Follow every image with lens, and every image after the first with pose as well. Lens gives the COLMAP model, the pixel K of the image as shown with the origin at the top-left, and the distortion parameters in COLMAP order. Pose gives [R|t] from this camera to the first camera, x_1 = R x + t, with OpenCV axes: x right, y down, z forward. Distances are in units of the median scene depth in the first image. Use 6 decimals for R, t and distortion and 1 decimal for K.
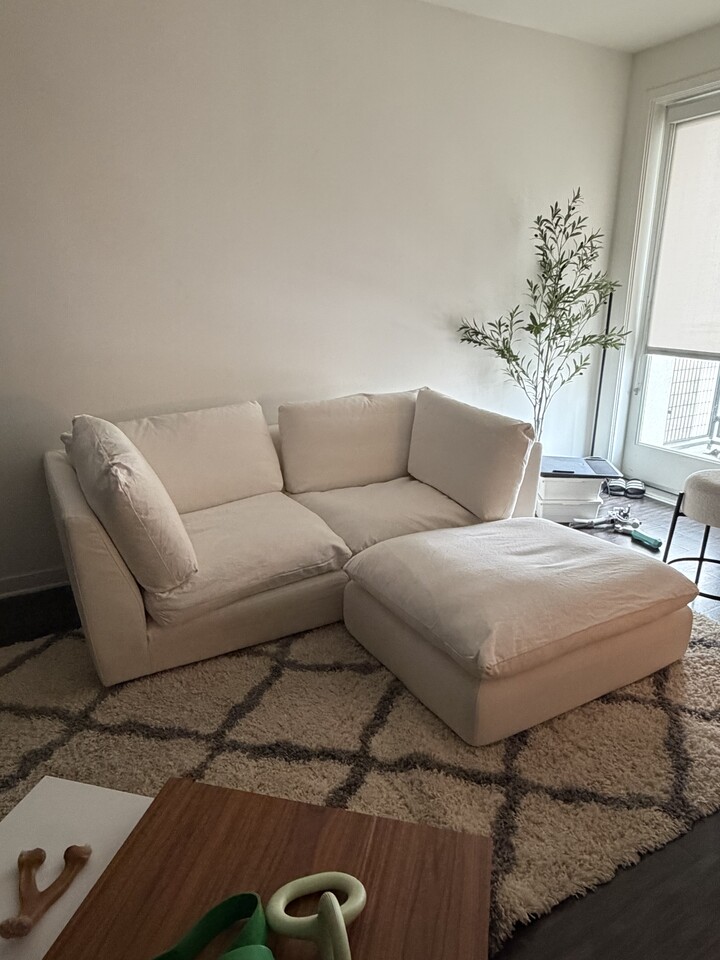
lens RADIAL K [[626.6, 0, 360.0], [0, 626.6, 480.0], [0, 0, 1]] dist [-0.002451, 0.001290]
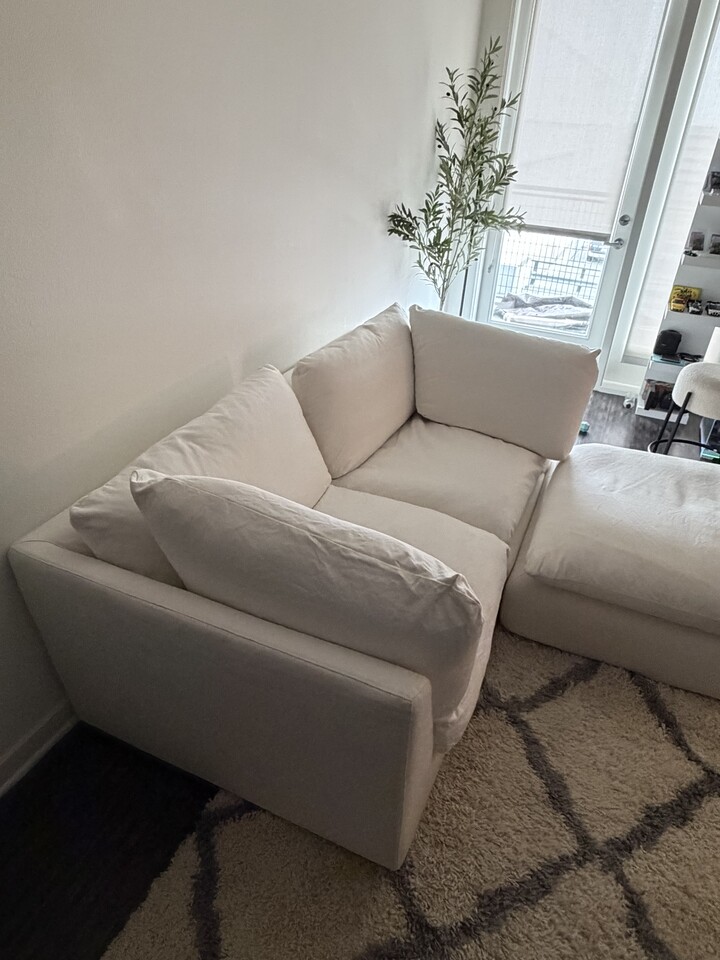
lens RADIAL K [[626.6, 0, 360.0], [0, 626.6, 480.0], [0, 0, 1]] dist [-0.002451, 0.001290]
pose [[0.798143, -0.270878, 0.538138, -0.511374], [0.126662, 0.948705, 0.289682, -0.201871], [-0.589003, -0.163046, 0.791512, 0.413033]]
